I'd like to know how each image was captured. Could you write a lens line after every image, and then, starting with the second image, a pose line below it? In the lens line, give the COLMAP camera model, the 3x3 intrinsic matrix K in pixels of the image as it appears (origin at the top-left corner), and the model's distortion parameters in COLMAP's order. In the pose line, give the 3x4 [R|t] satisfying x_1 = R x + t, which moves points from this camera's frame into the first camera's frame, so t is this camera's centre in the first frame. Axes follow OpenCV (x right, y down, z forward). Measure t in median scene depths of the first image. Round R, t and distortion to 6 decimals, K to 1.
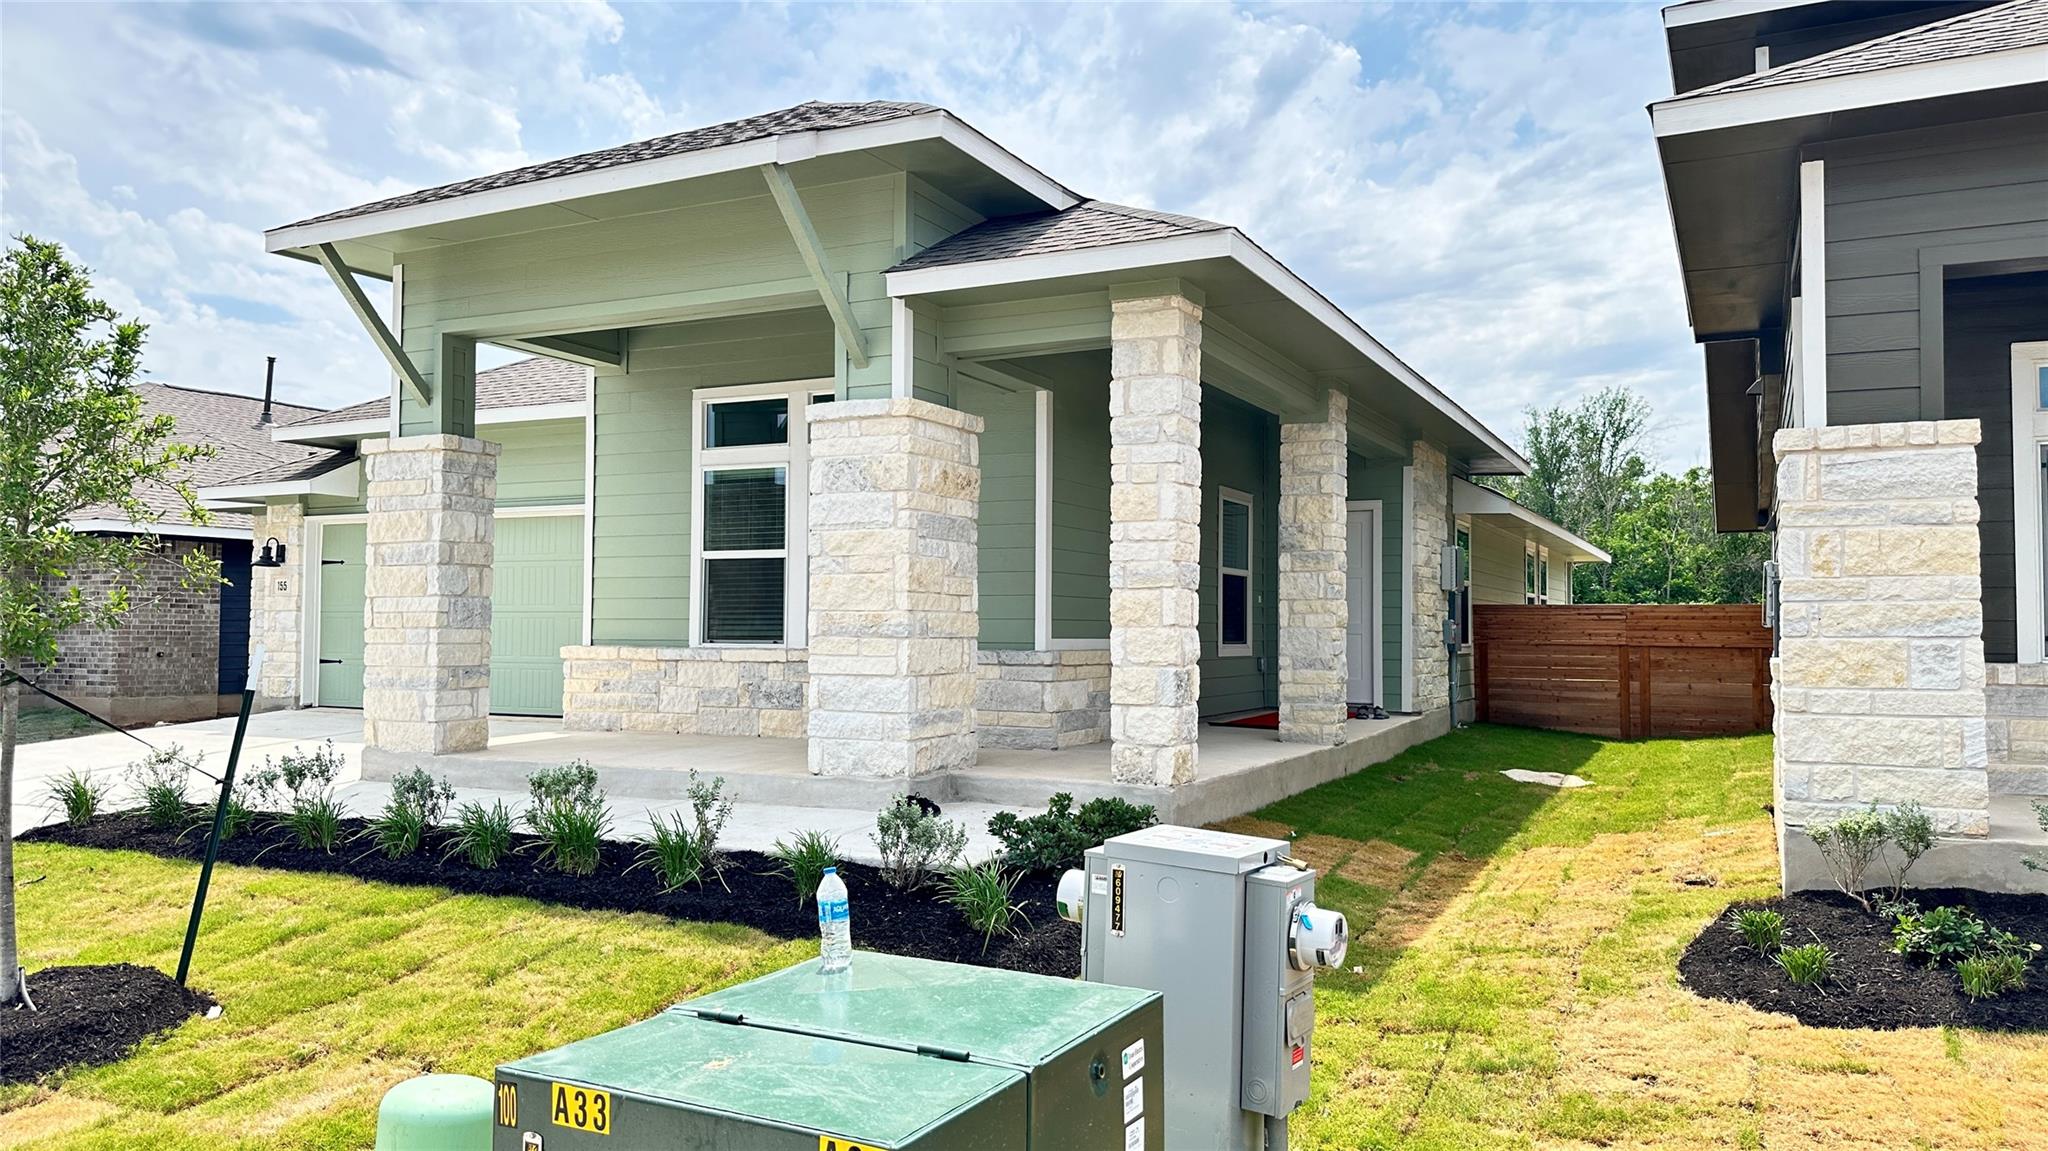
lens RADIAL K [[1418.3, 0, 1025.4], [0, 1418.3, 578.2], [0, 0, 1]] dist [0.048507, -0.008110]
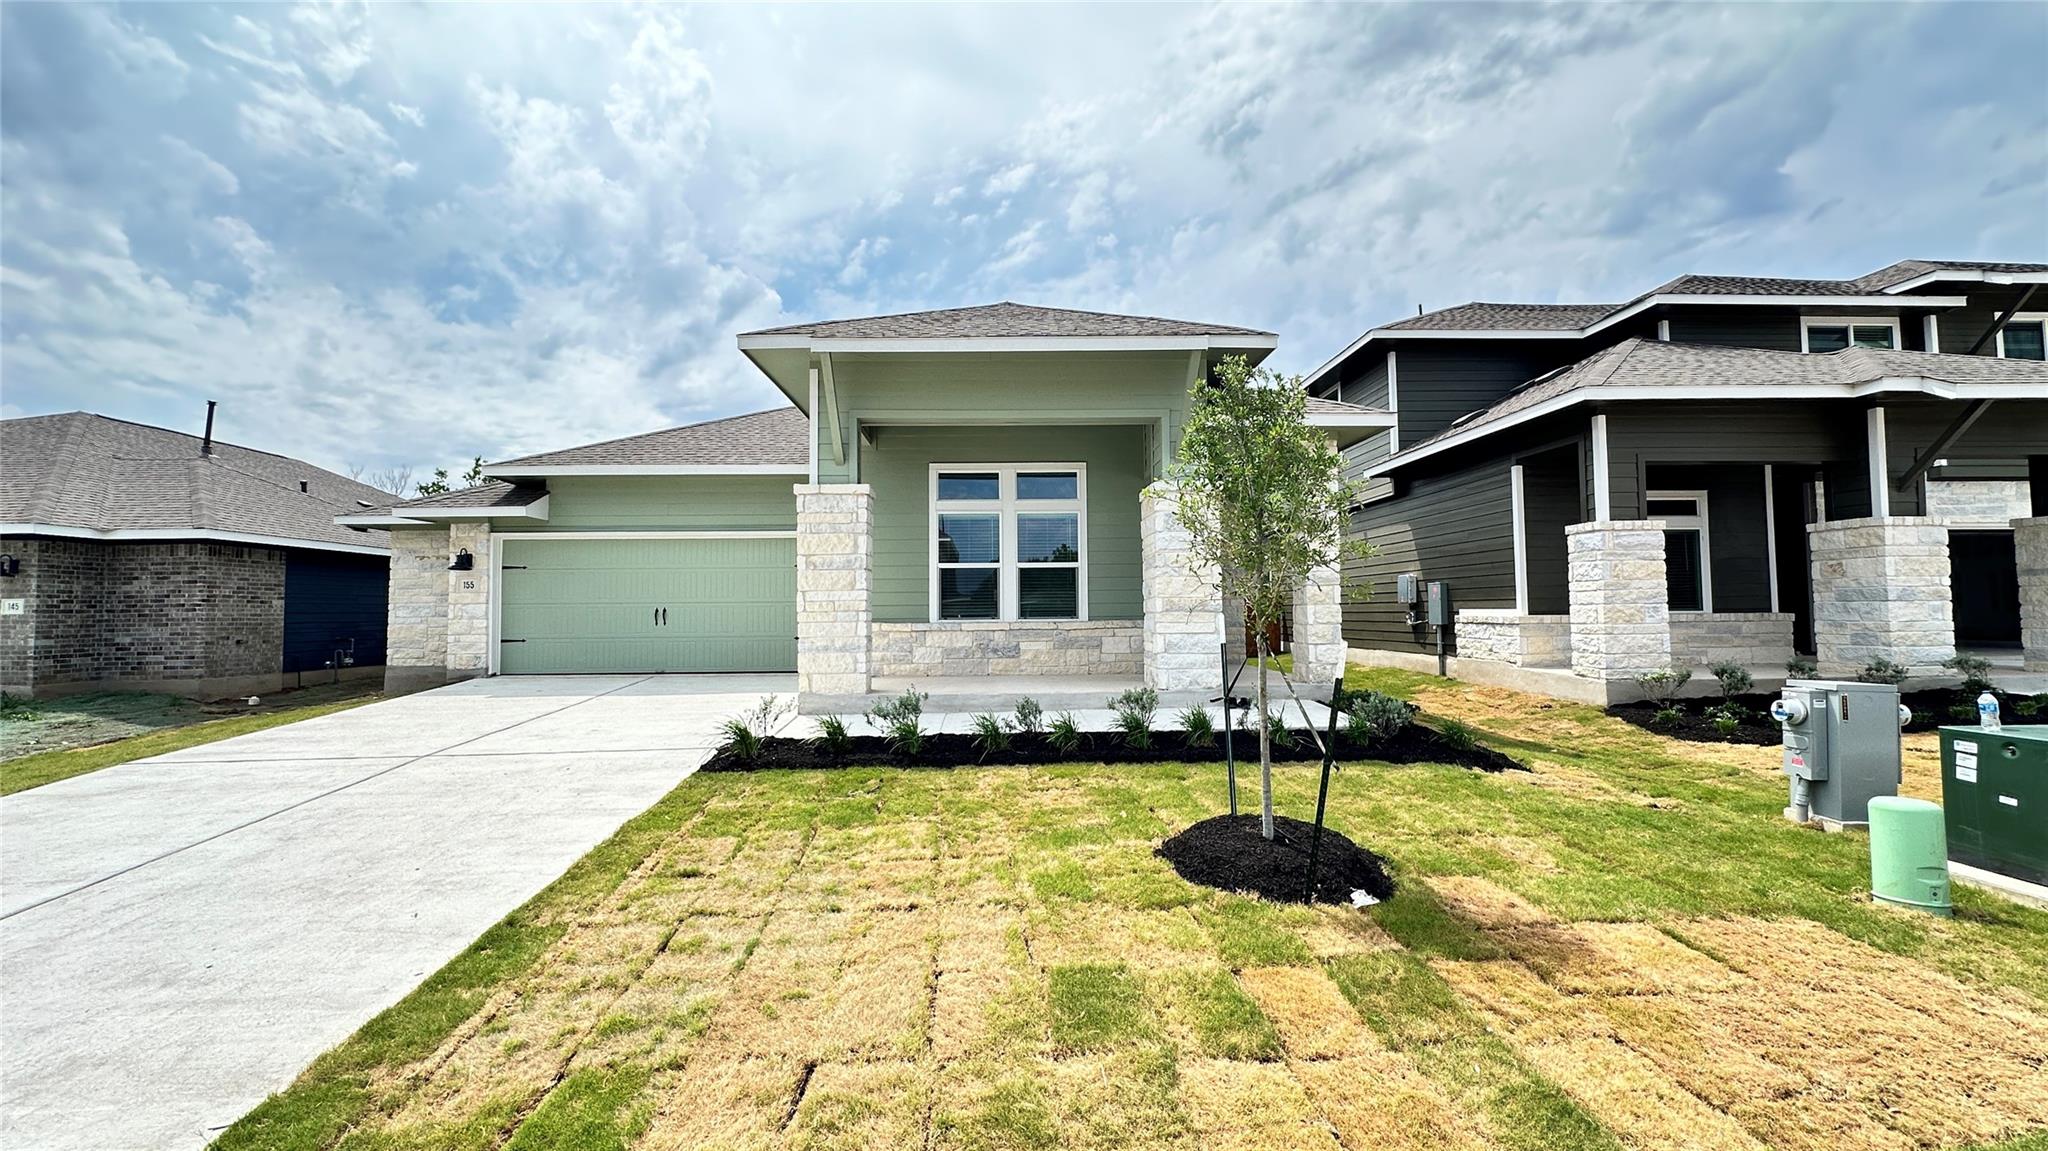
lens RADIAL K [[811.1, 0, 1028.1], [0, 811.1, 571.5], [0, 0, 1]] dist [-0.007361, 0.000188]
pose [[0.876974, 0.010542, 0.480423, -0.587143], [-0.002526, 0.999847, -0.017329, 0.006219], [-0.480532, 0.013984, 0.876866, 0.140706]]
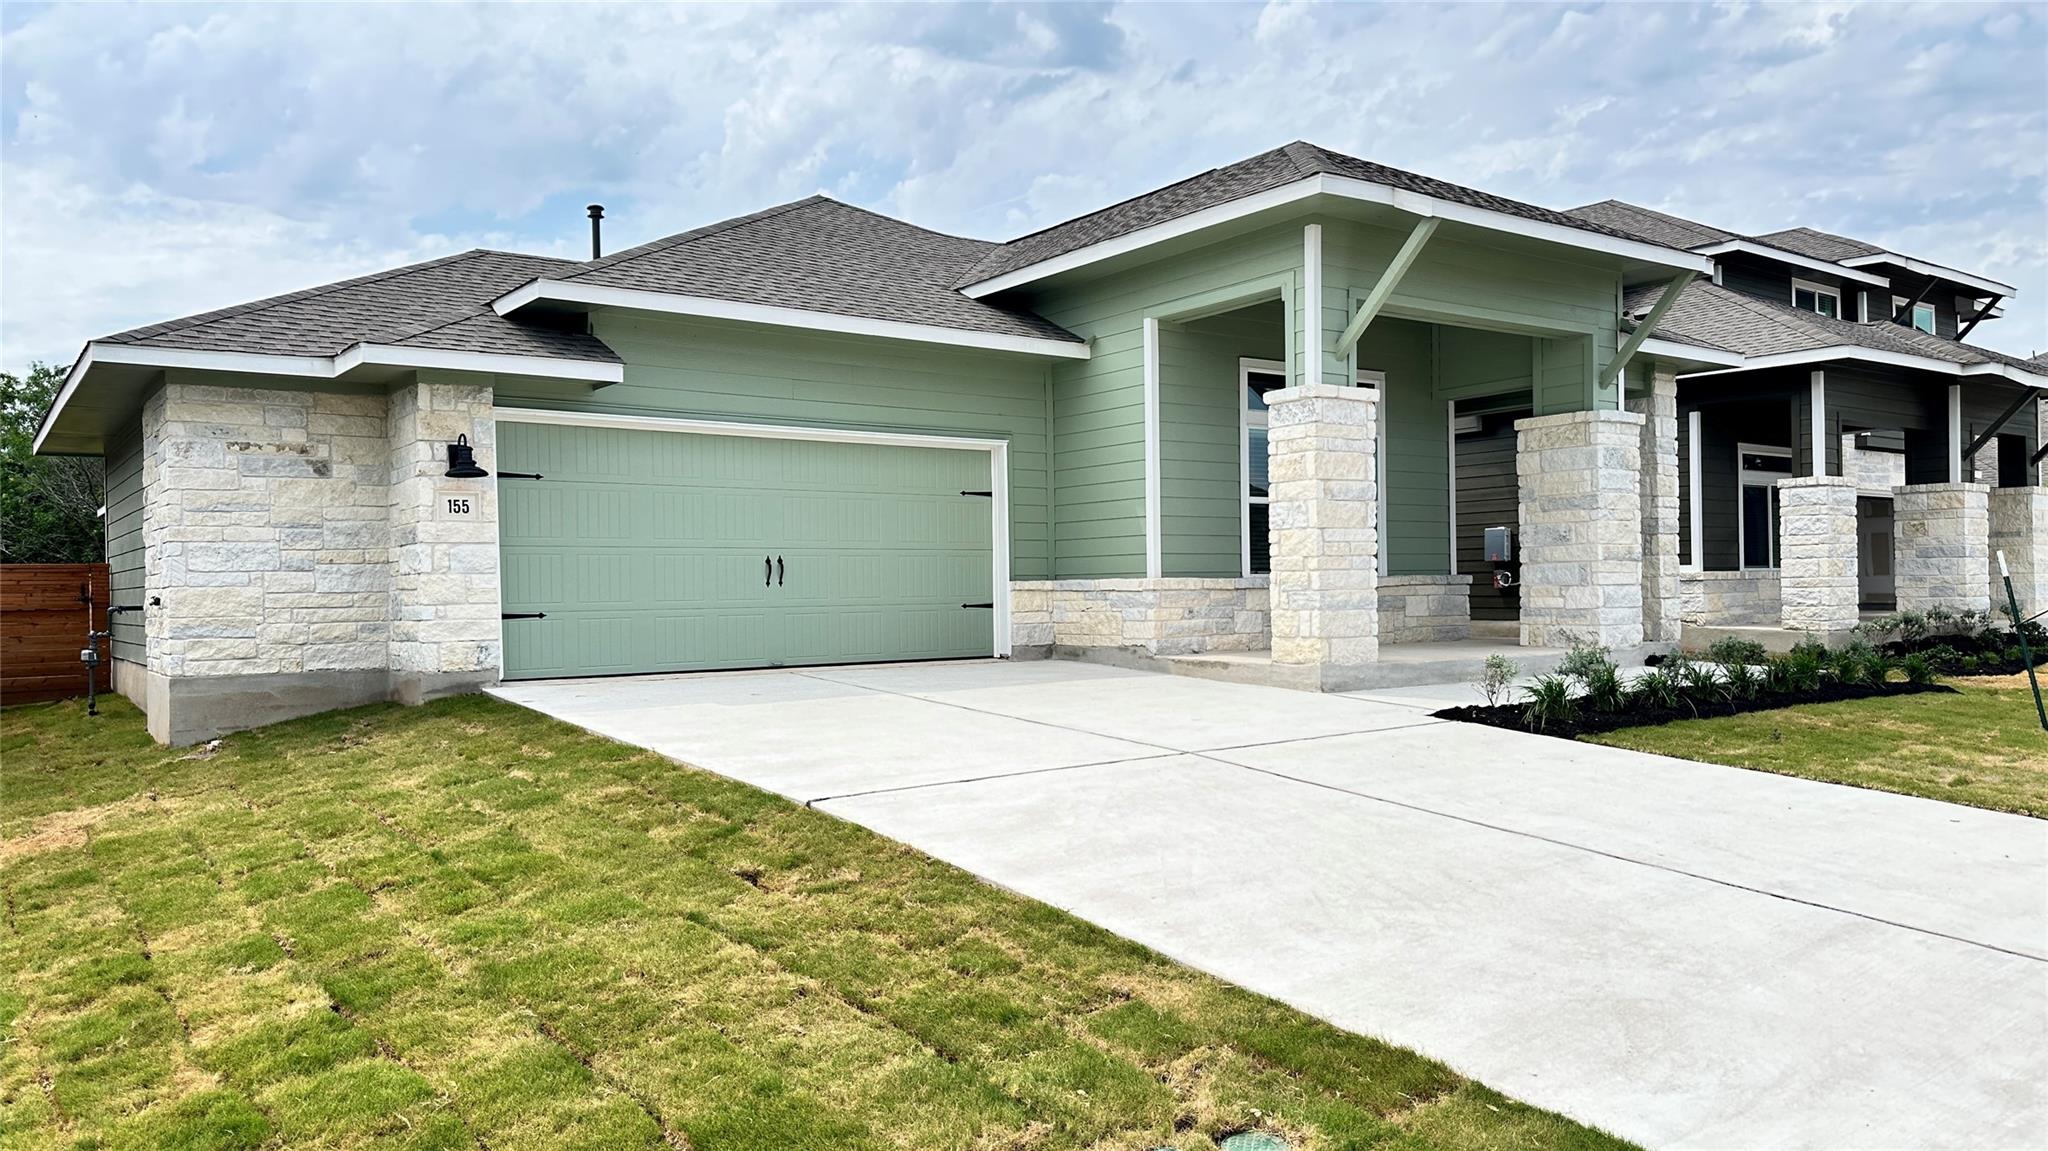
lens RADIAL K [[1418.3, 0, 1027.7], [0, 1418.3, 570.8], [0, 0, 1]] dist [0.048507, -0.008110]
pose [[0.450742, -0.000931, 0.892654, -1.377082], [-0.013894, 0.999871, 0.008058, 0.036462], [-0.892546, -0.016035, 0.450671, 0.638787]]
